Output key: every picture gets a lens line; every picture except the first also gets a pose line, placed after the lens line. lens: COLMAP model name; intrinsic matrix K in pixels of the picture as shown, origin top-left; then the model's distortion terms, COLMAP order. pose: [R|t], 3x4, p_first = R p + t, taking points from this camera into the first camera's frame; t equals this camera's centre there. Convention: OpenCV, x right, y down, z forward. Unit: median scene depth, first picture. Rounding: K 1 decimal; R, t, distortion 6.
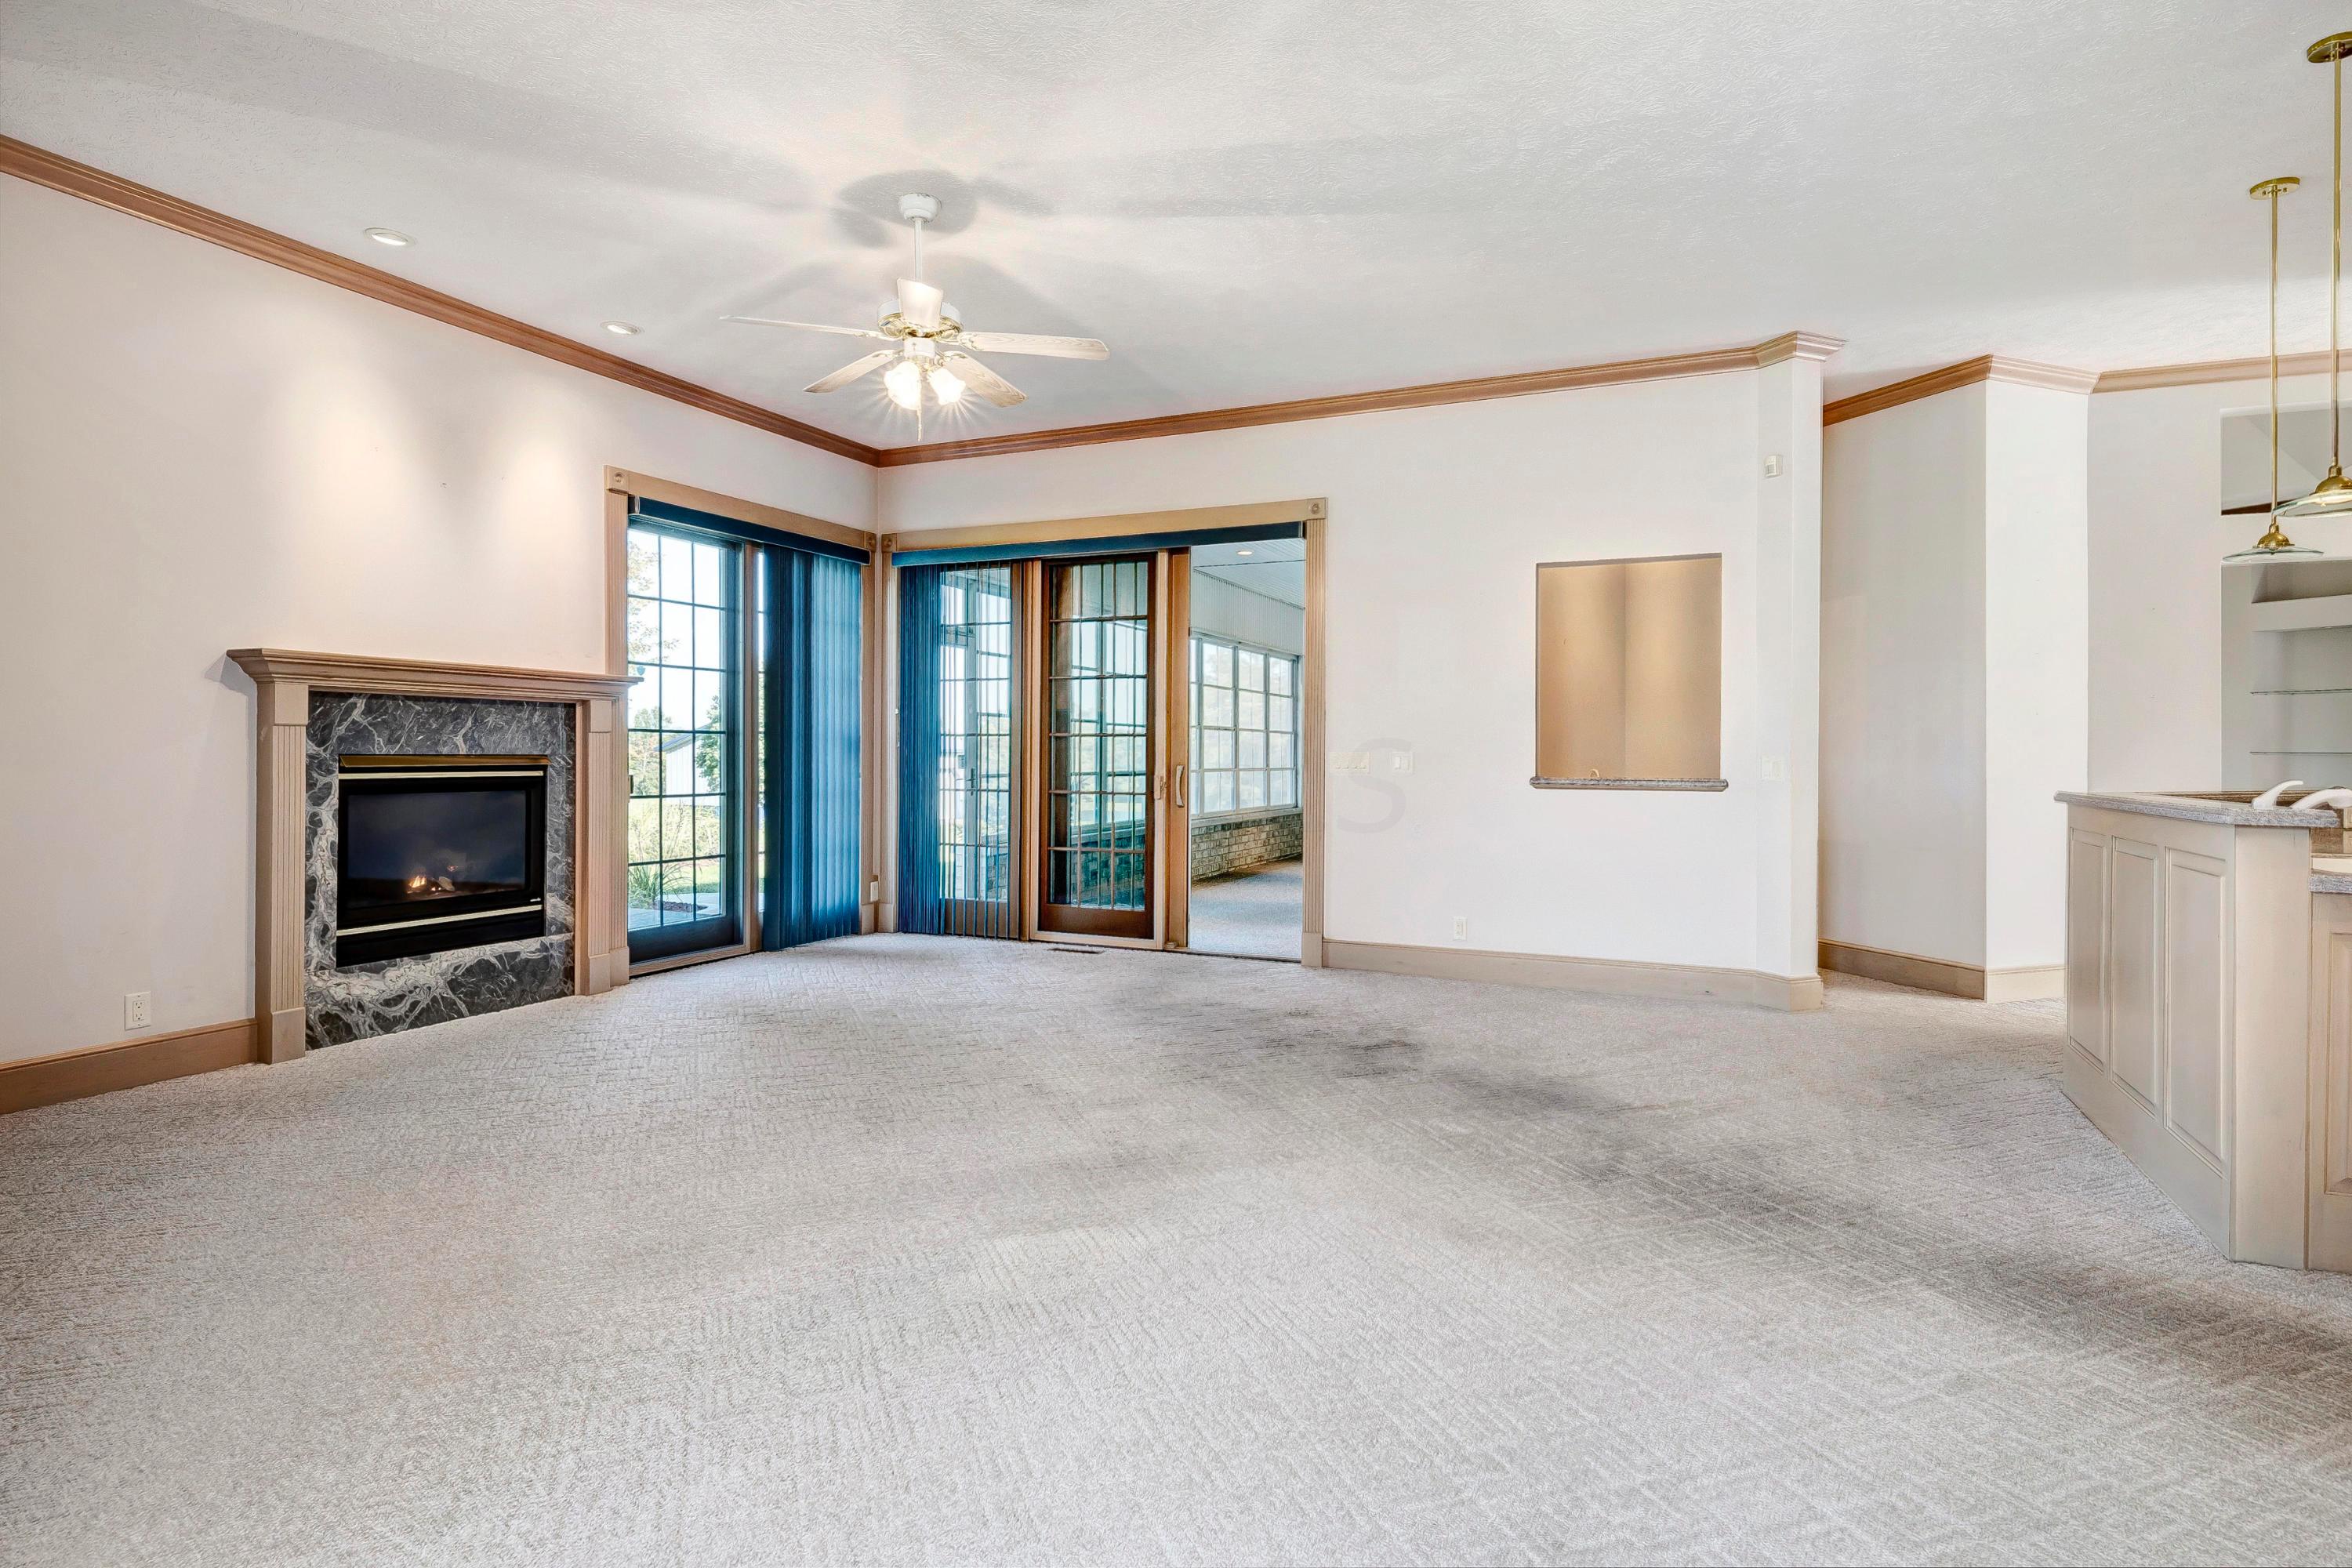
lens RADIAL K [[1201.1, 0, 1171.4], [0, 1201.1, 760.7], [0, 0, 1]] dist [0.002851, 0.000186]
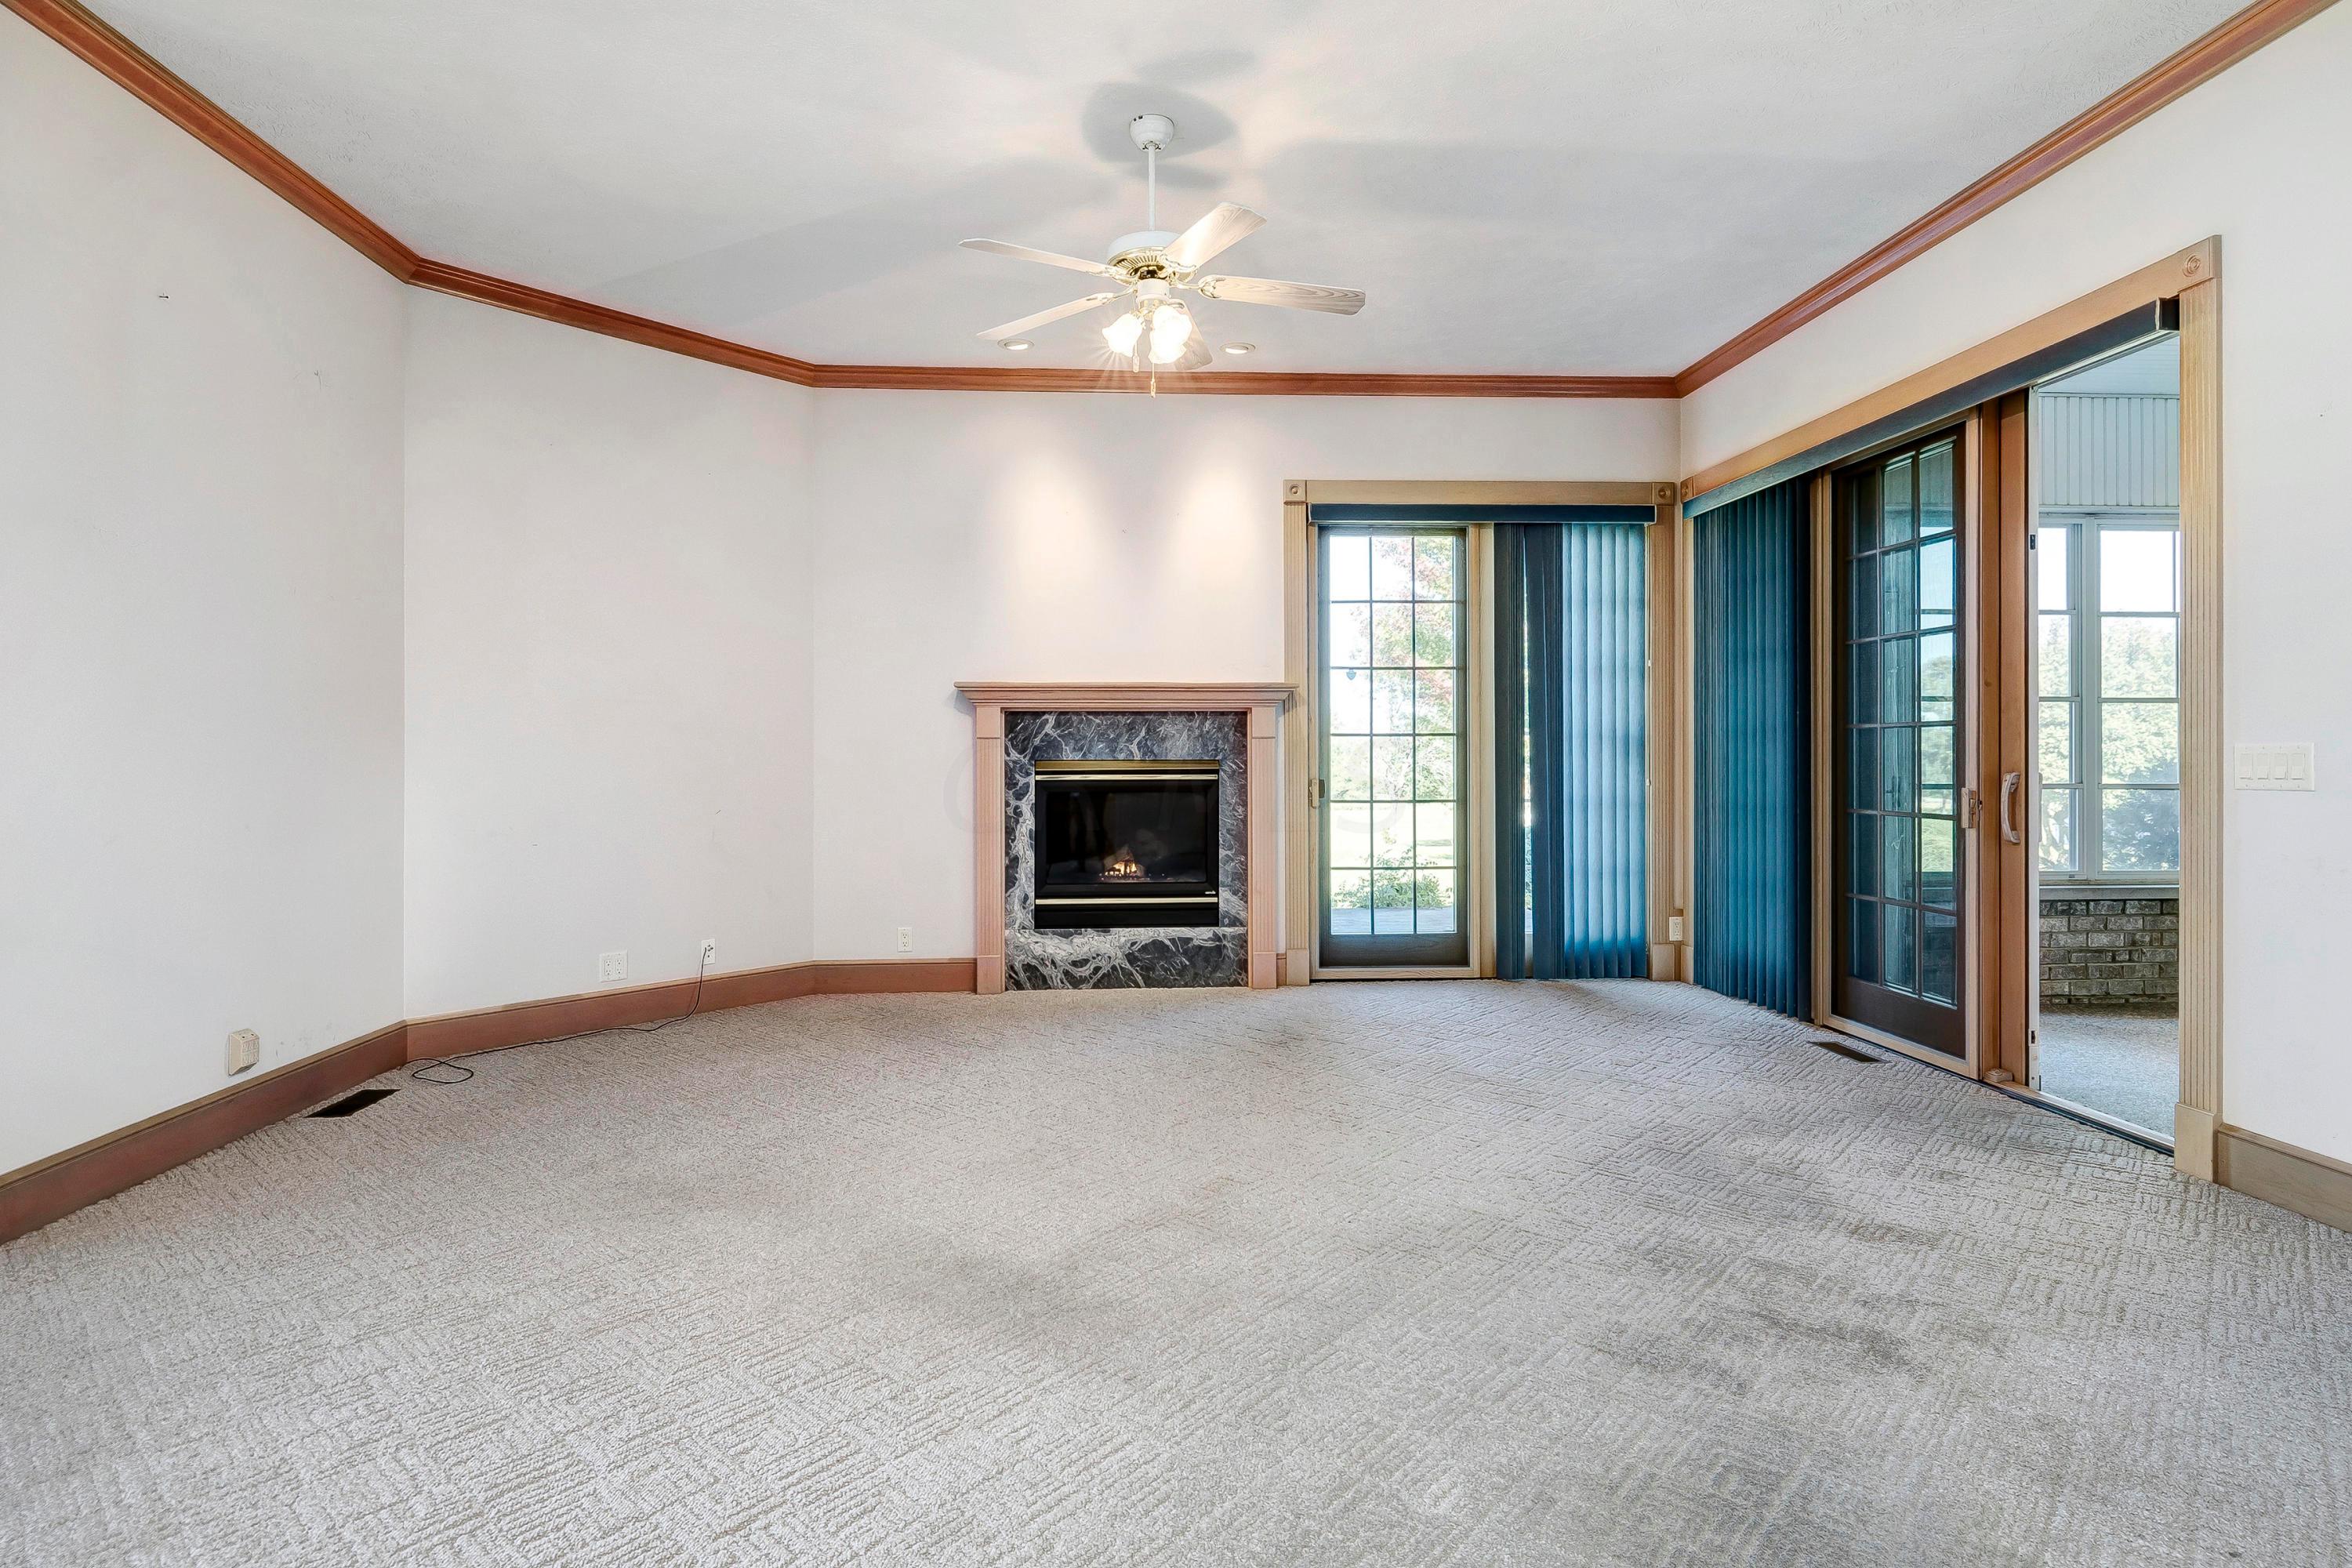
lens RADIAL K [[1205.7, 0, 1155.3], [0, 1205.7, 753.6], [0, 0, 1]] dist [0.002967, 0.000163]
pose [[0.470620, -0.009012, -0.882290, 0.436495], [0.000189, 0.999949, -0.010114, 0.000446], [0.882336, 0.004593, 0.470597, 0.461163]]
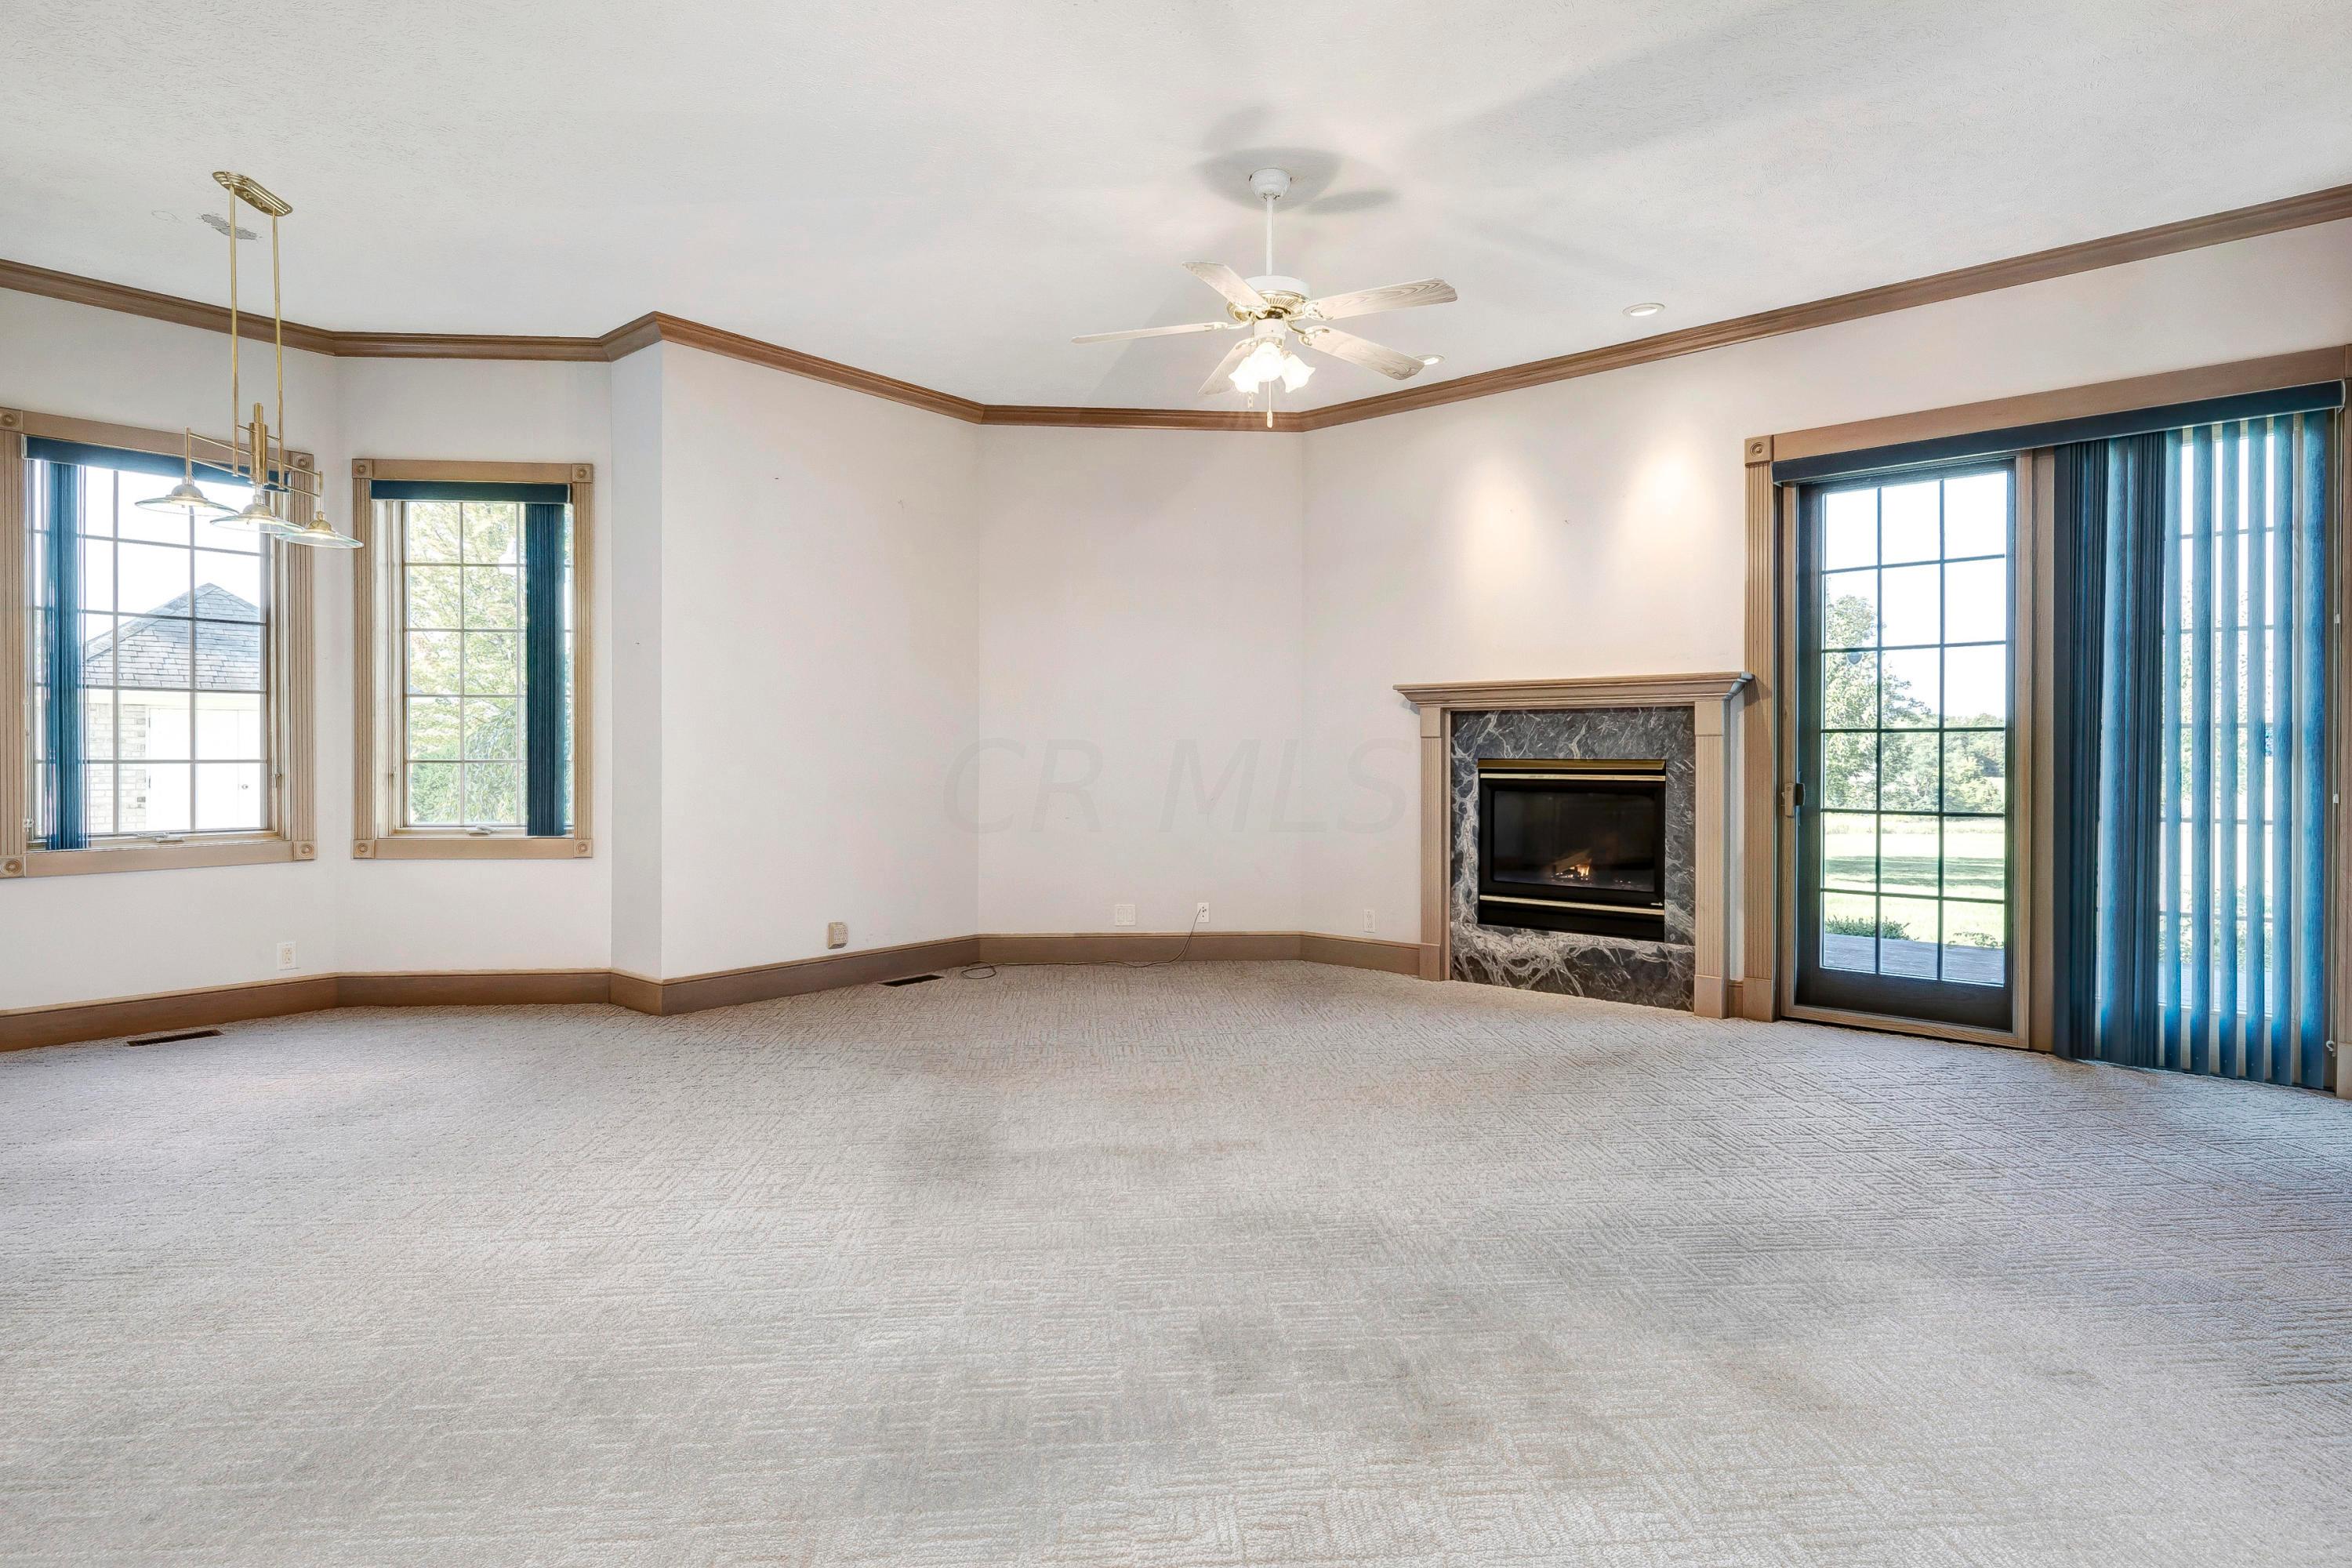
lens RADIAL K [[1183.3, 0, 1175.8], [0, 1183.3, 761.2], [0, 0, 1]] dist [-0.005220, -0.006450]
pose [[-0.257352, -0.000990, -0.966317, 0.554670], [-0.009827, 0.999950, 0.001592, -0.001312], [0.966268, 0.009905, -0.257349, 0.907914]]
